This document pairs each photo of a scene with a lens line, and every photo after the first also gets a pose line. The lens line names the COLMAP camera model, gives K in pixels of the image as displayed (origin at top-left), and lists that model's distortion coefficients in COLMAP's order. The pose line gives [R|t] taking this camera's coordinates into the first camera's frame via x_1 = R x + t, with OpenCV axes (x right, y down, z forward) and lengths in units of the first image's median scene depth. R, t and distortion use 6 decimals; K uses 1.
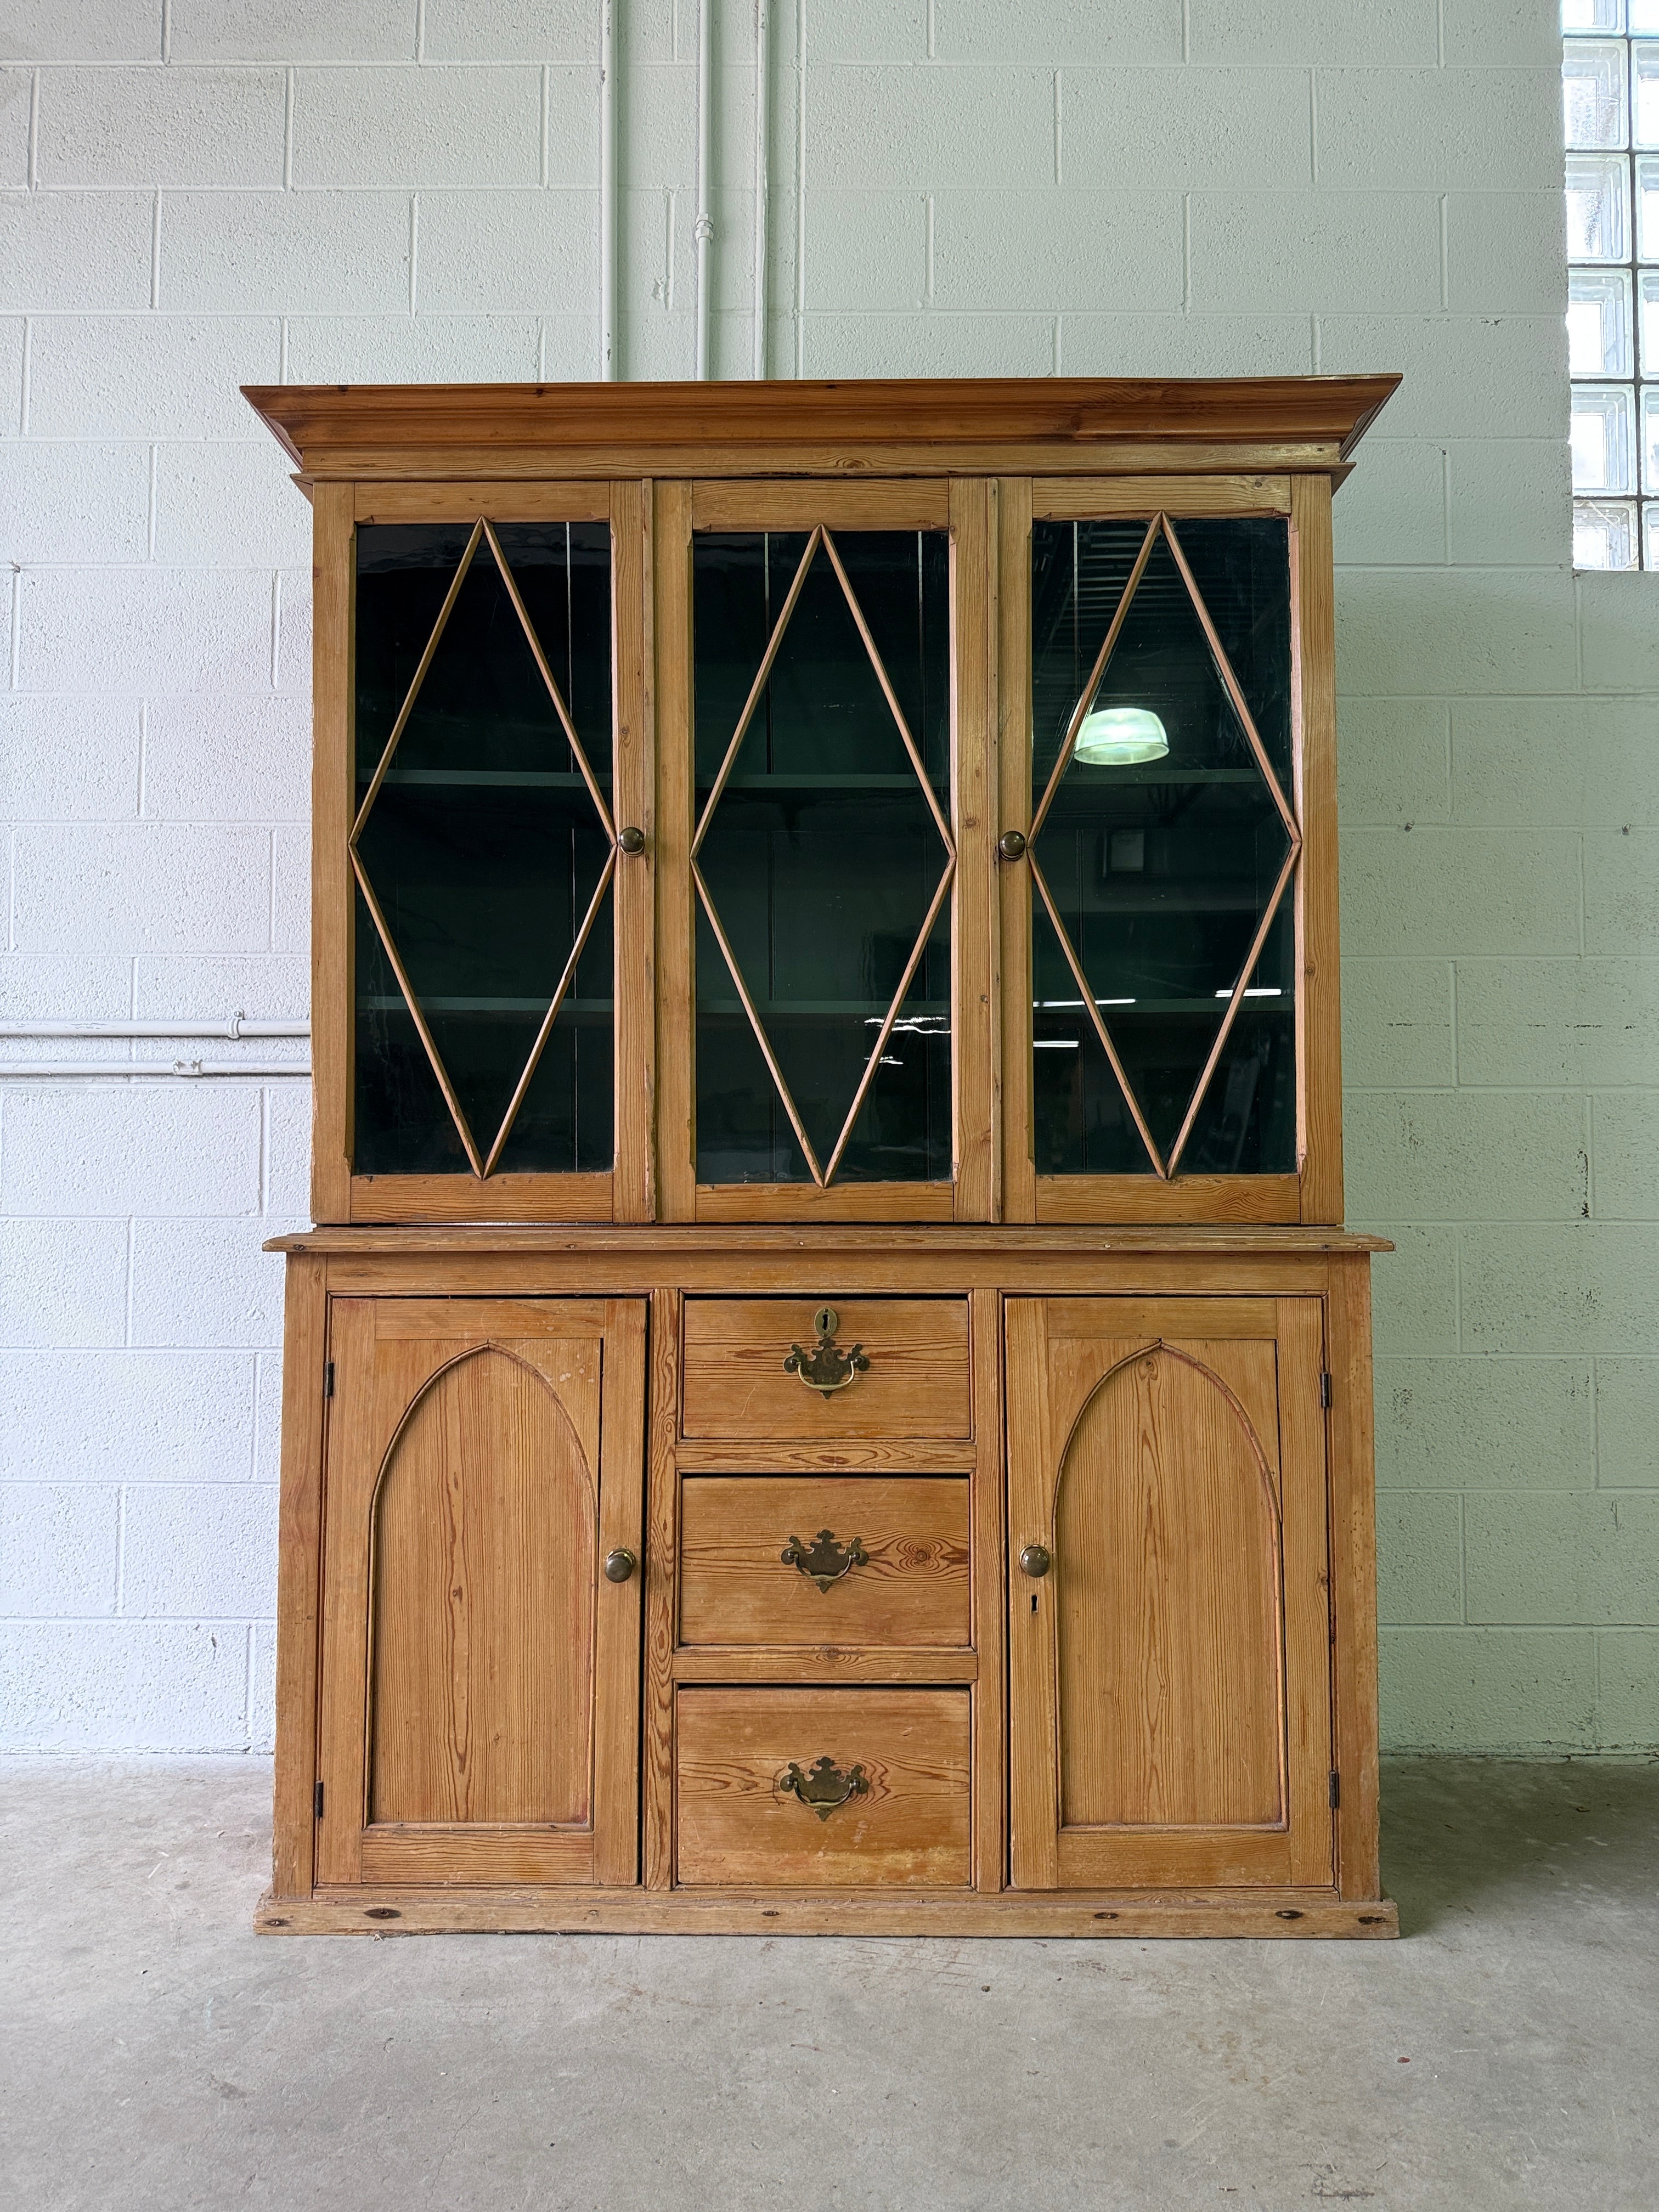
lens RADIAL K [[1578.1, 0, 832.8], [0, 1578.1, 1106.8], [0, 0, 1]] dist [0.045209, -0.080798]
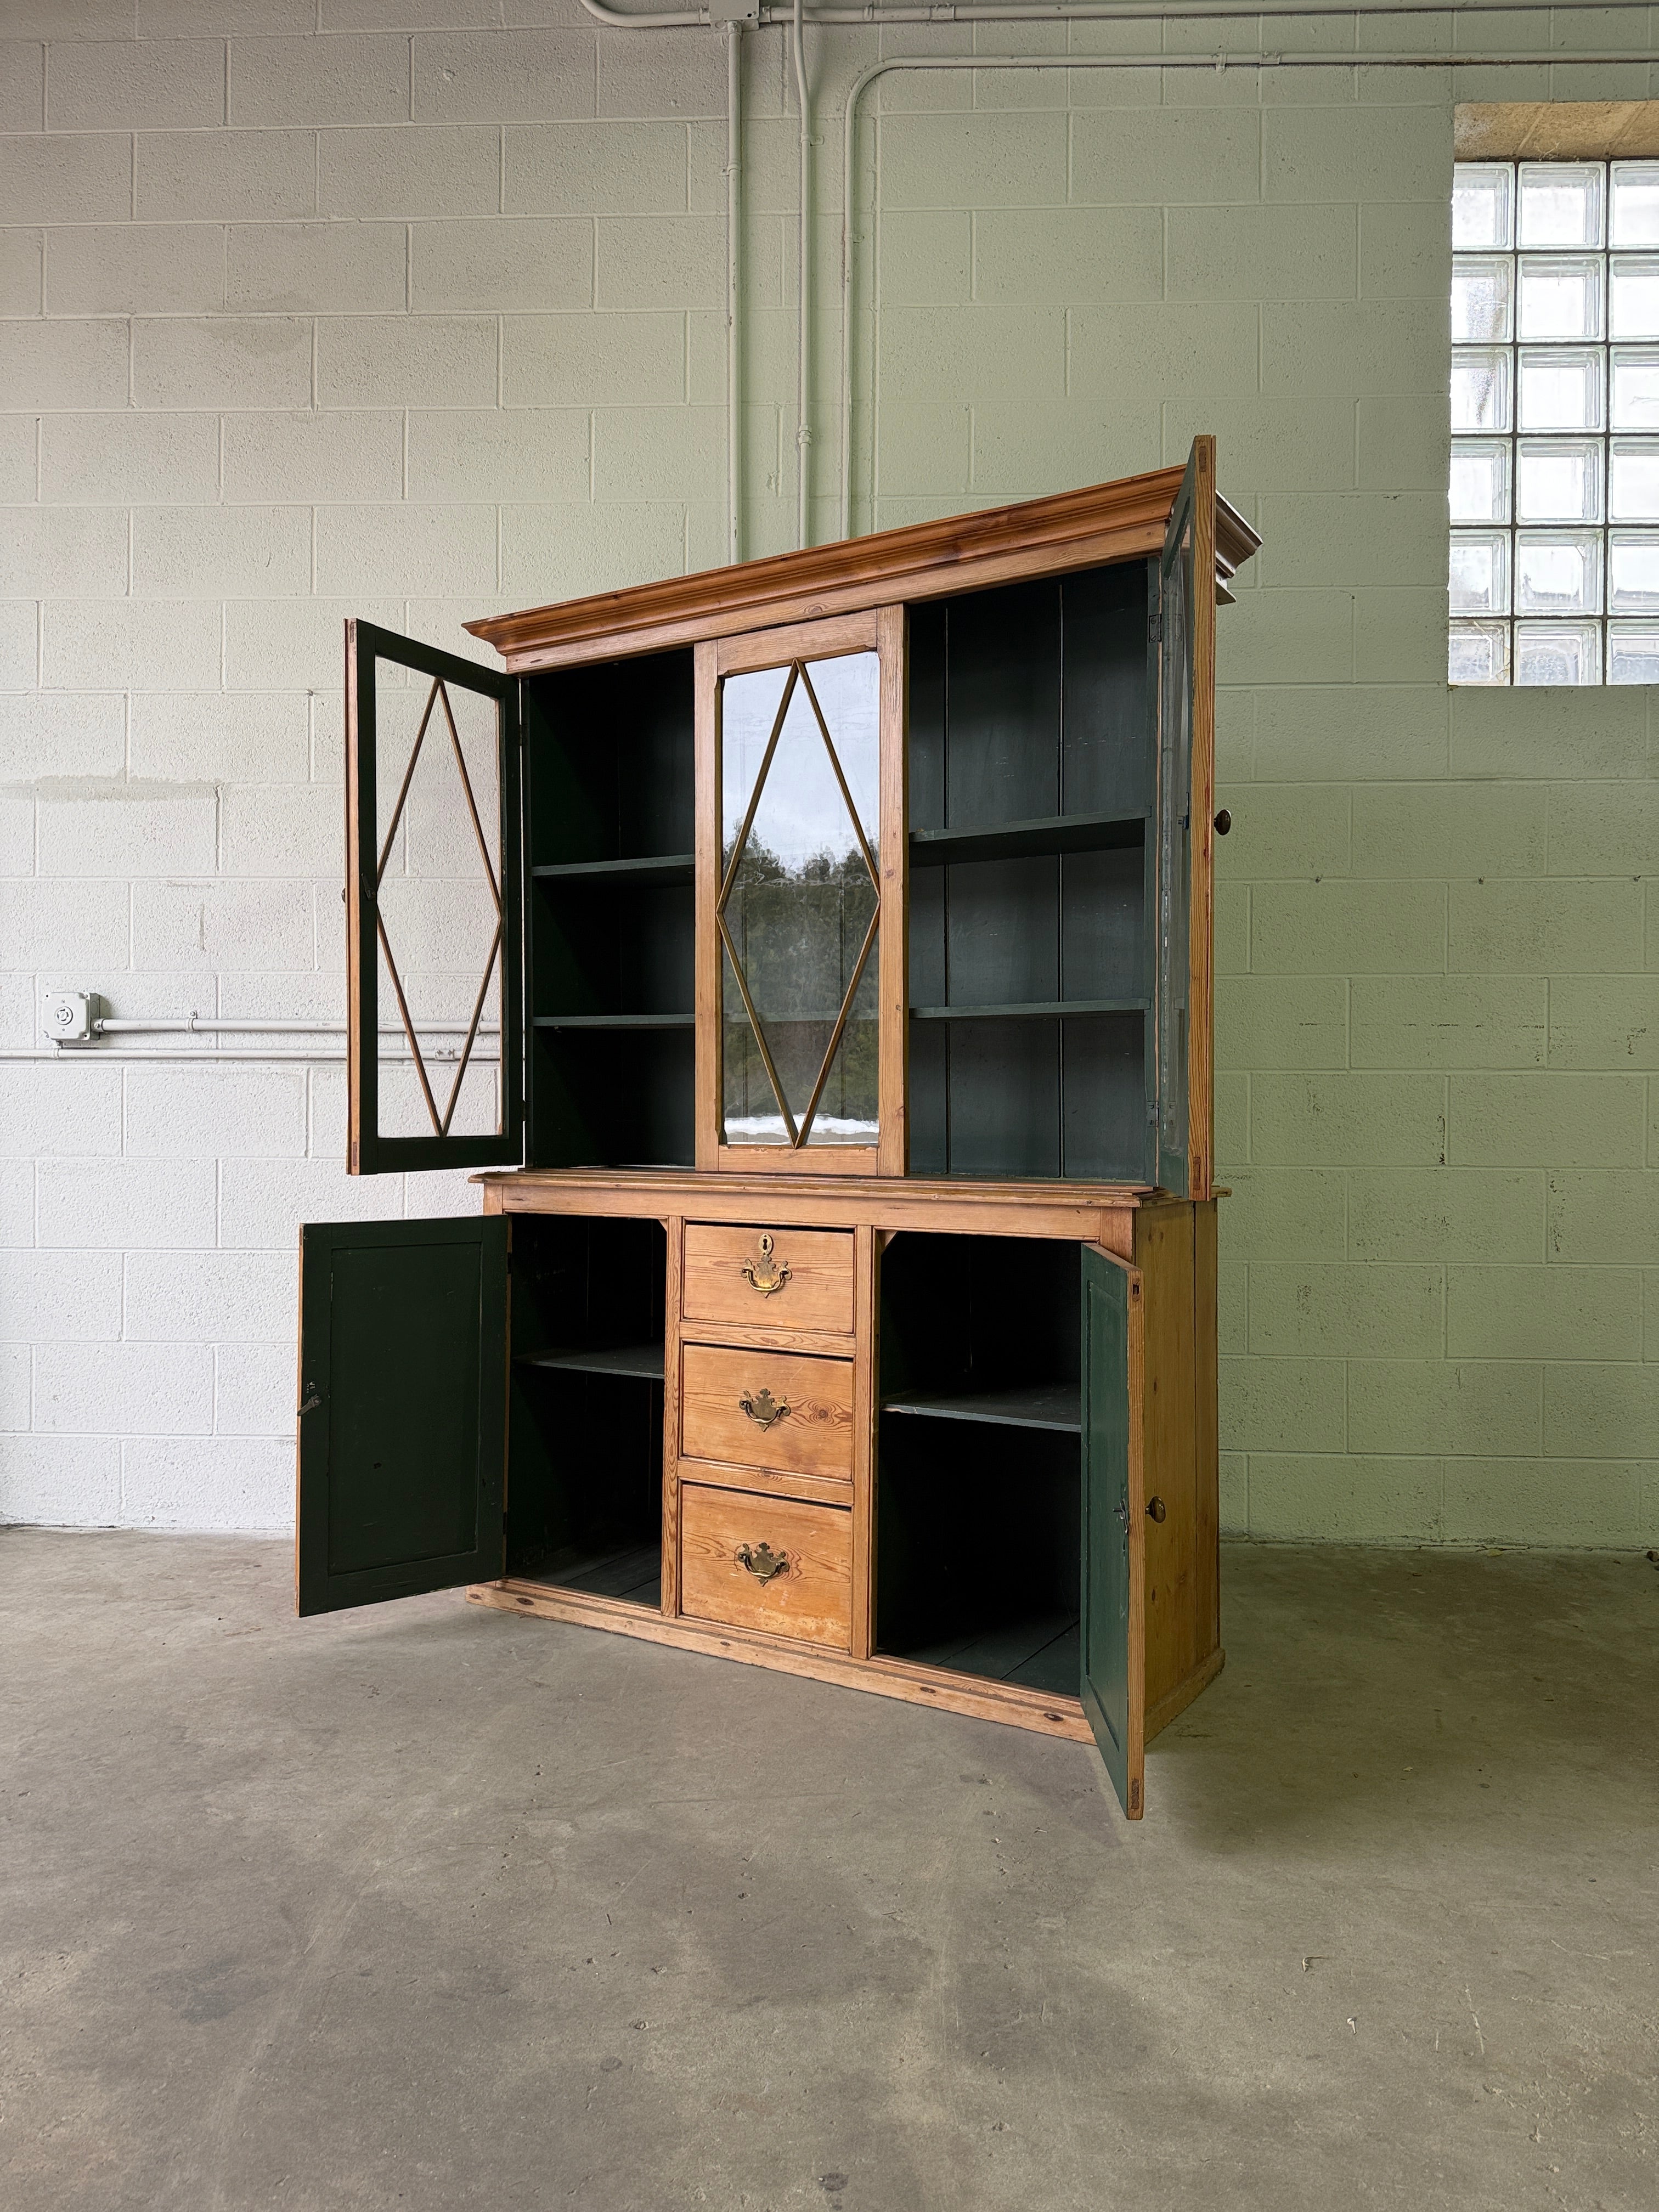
lens RADIAL K [[1606.9, 0, 829.5], [0, 1606.9, 1106.0], [0, 0, 1]] dist [0.049644, -0.052682]
pose [[0.999256, 0.003007, -0.038463, -0.006480], [-0.001169, 0.998861, 0.047700, -0.060855], [0.038562, -0.047620, 0.998121, -0.545656]]
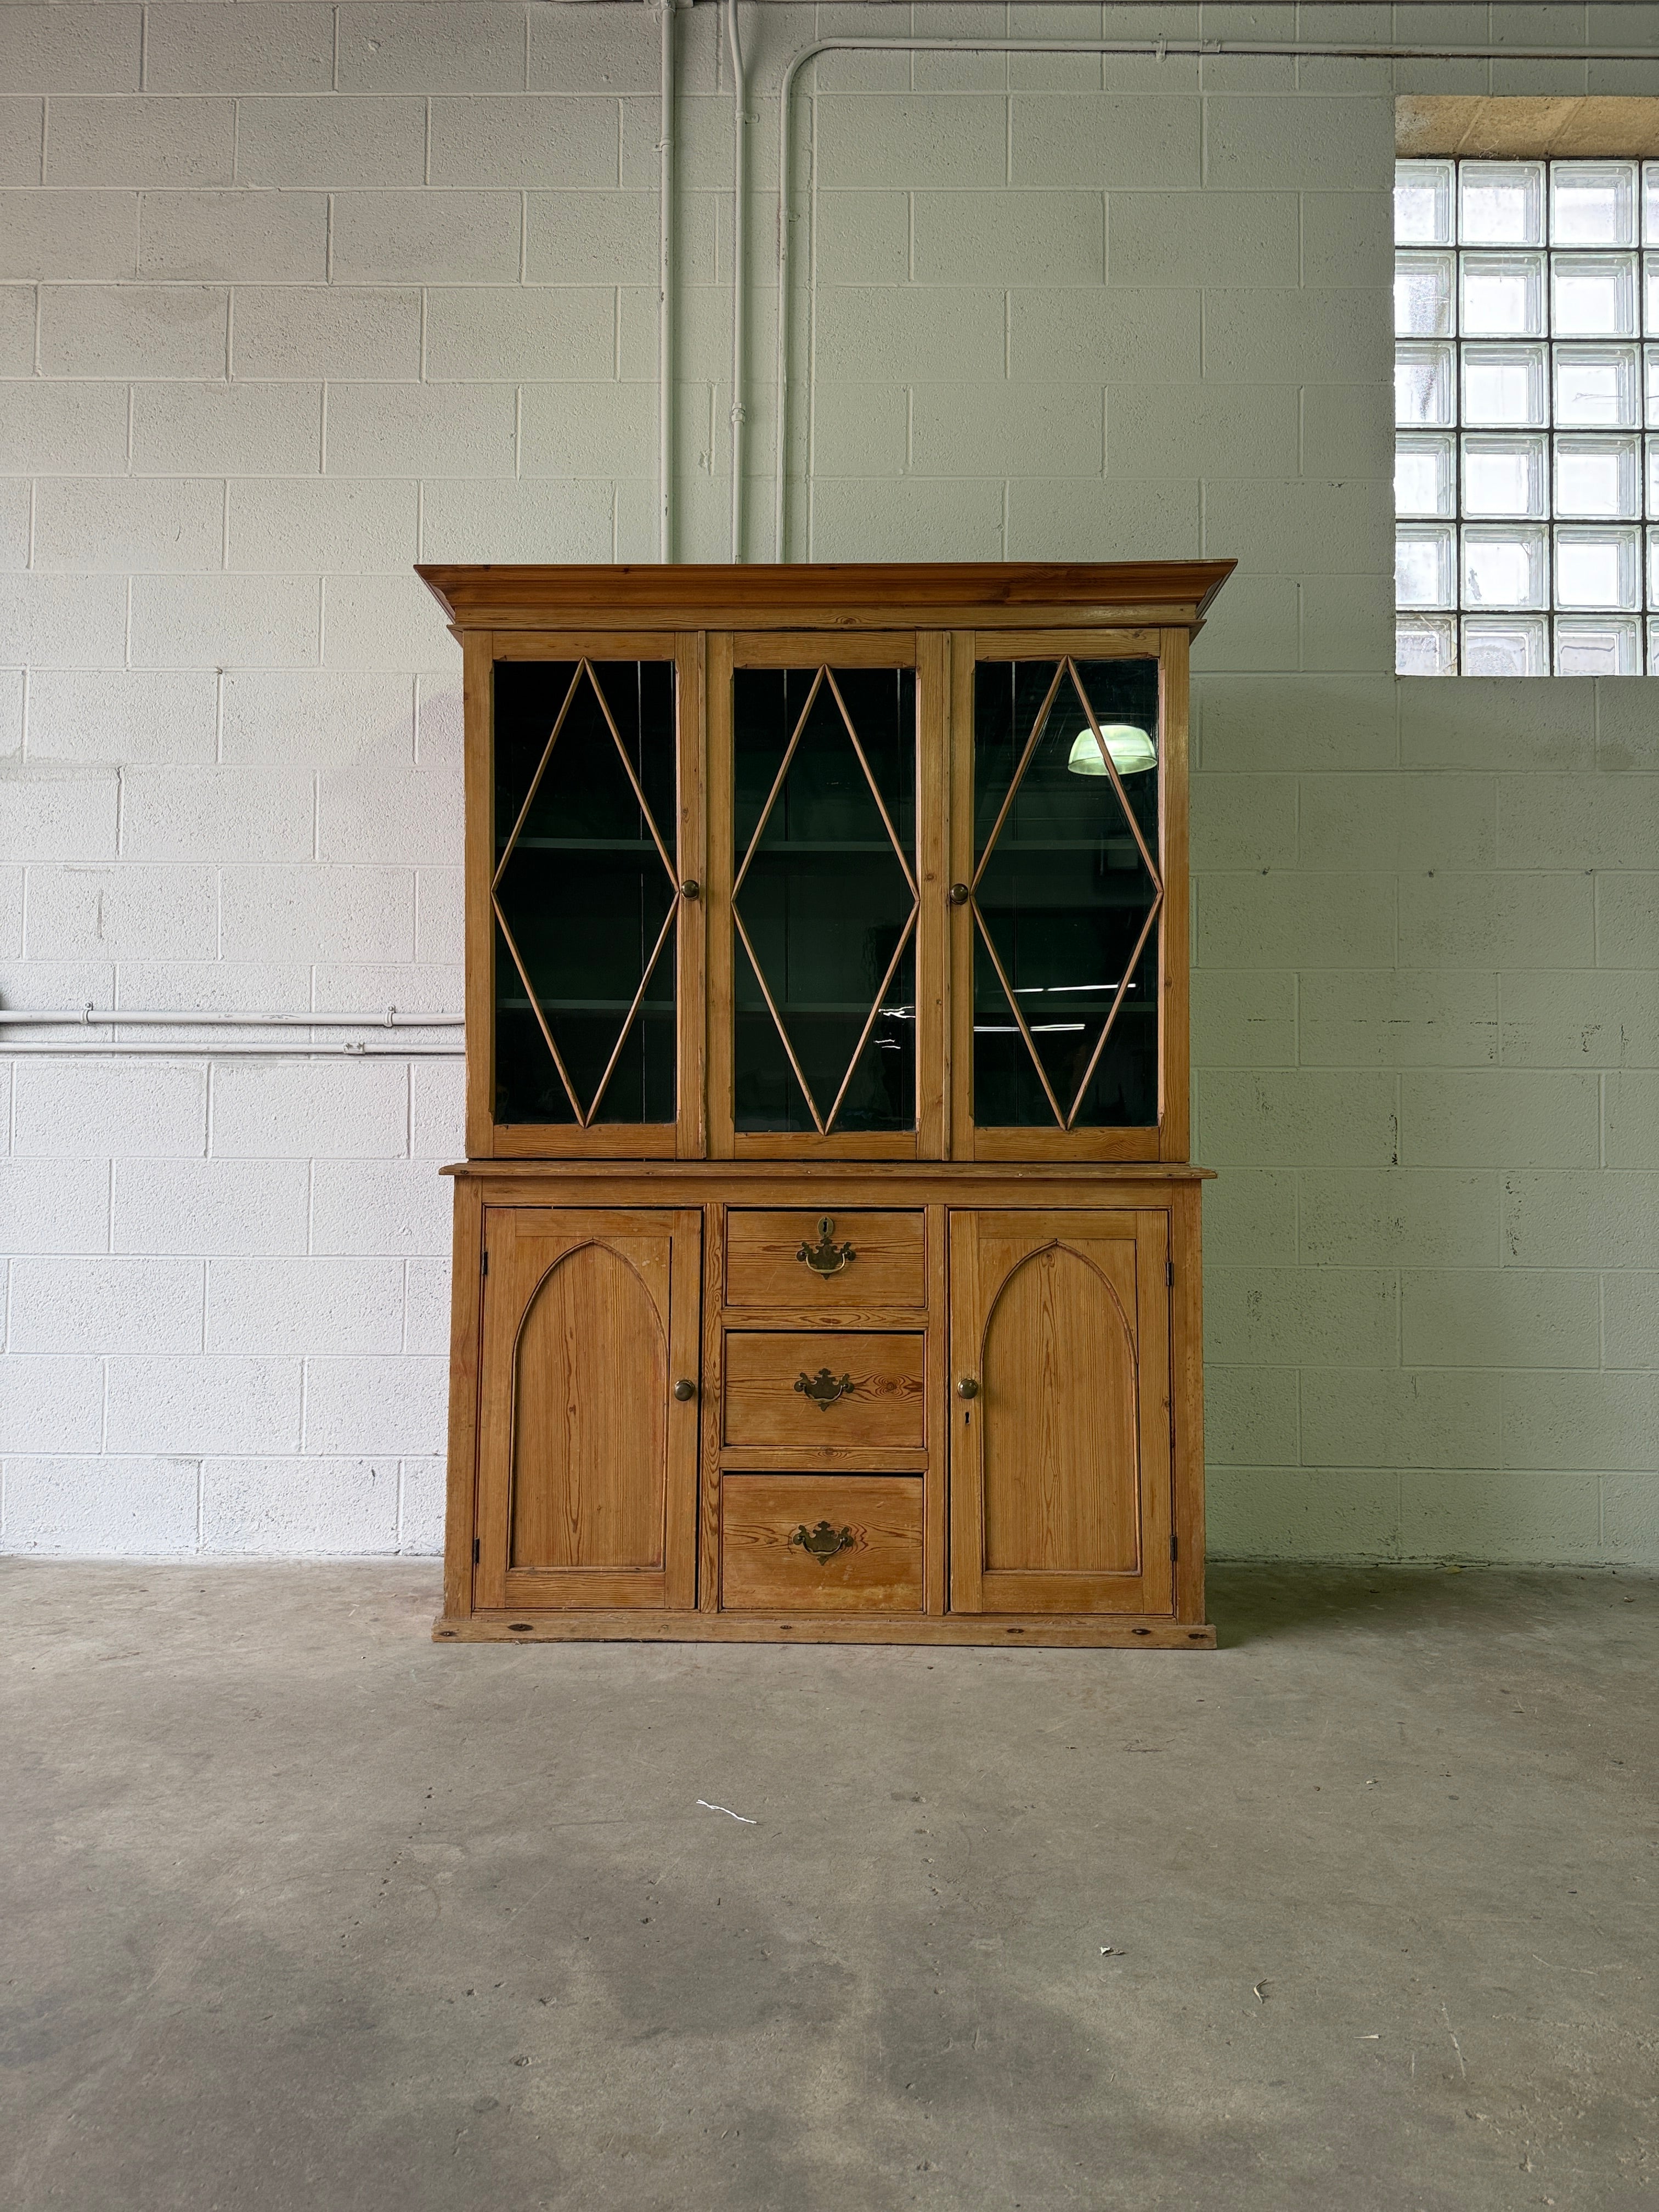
lens RADIAL K [[1606.9, 0, 829.5], [0, 1606.9, 1106.0], [0, 0, 1]] dist [0.049644, -0.052682]
pose [[0.999964, 0.004531, -0.007210, 0.009233], [-0.004459, 0.999941, 0.009910, 0.011449], [0.007254, -0.009878, 0.999925, -0.469244]]
